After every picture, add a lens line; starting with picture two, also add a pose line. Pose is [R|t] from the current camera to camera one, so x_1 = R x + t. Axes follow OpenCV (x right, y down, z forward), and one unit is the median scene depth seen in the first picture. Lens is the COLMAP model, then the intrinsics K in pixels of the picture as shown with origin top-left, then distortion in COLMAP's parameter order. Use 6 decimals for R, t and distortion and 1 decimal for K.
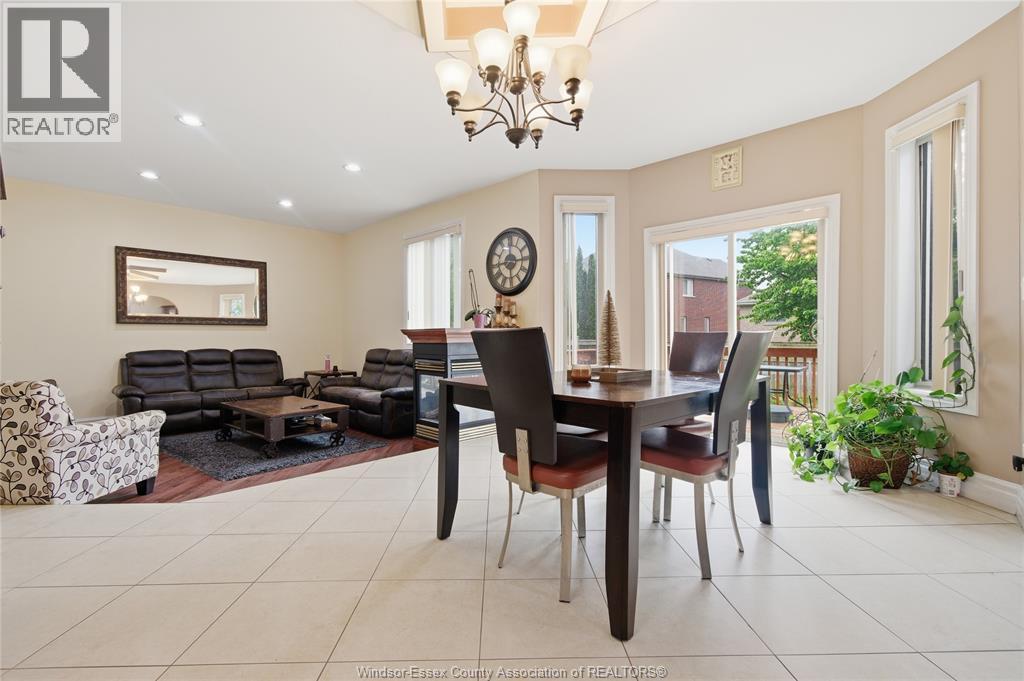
lens RADIAL K [[459.6, 0, 511.5], [0, 459.6, 339.6], [0, 0, 1]] dist [0.001074, 0.001049]
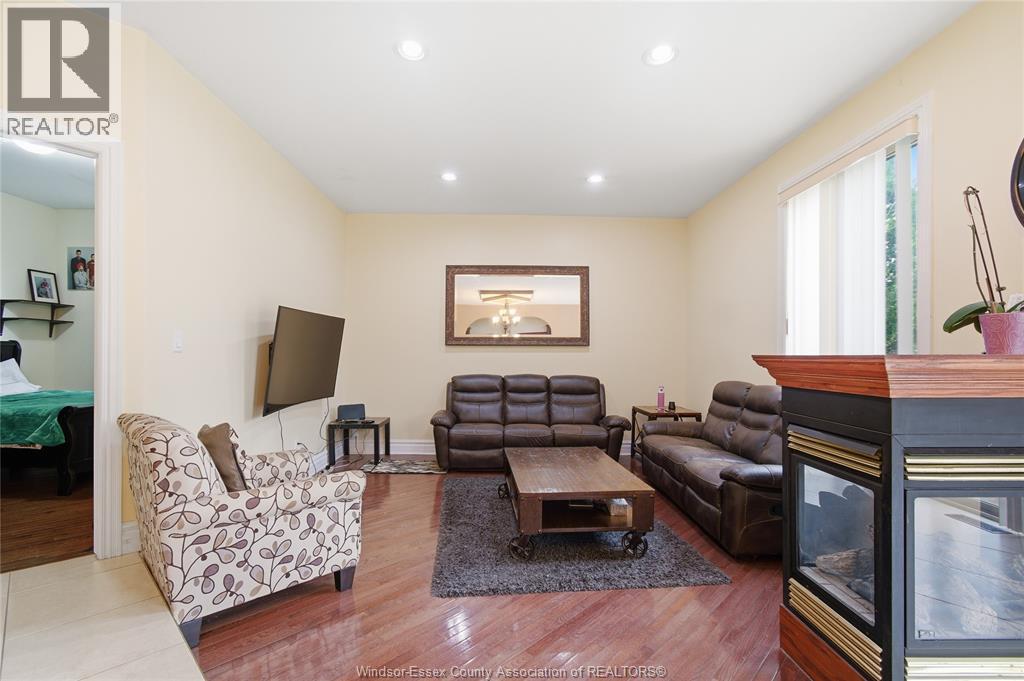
lens RADIAL K [[463.6, 0, 512.0], [0, 463.6, 356.7], [0, 0, 1]] dist [-0.052428, 0.067243]
pose [[0.705822, 0.009670, -0.708323, -0.082599], [-0.010586, 0.999939, 0.003102, -0.018008], [0.708310, 0.005309, 0.705881, 0.485684]]
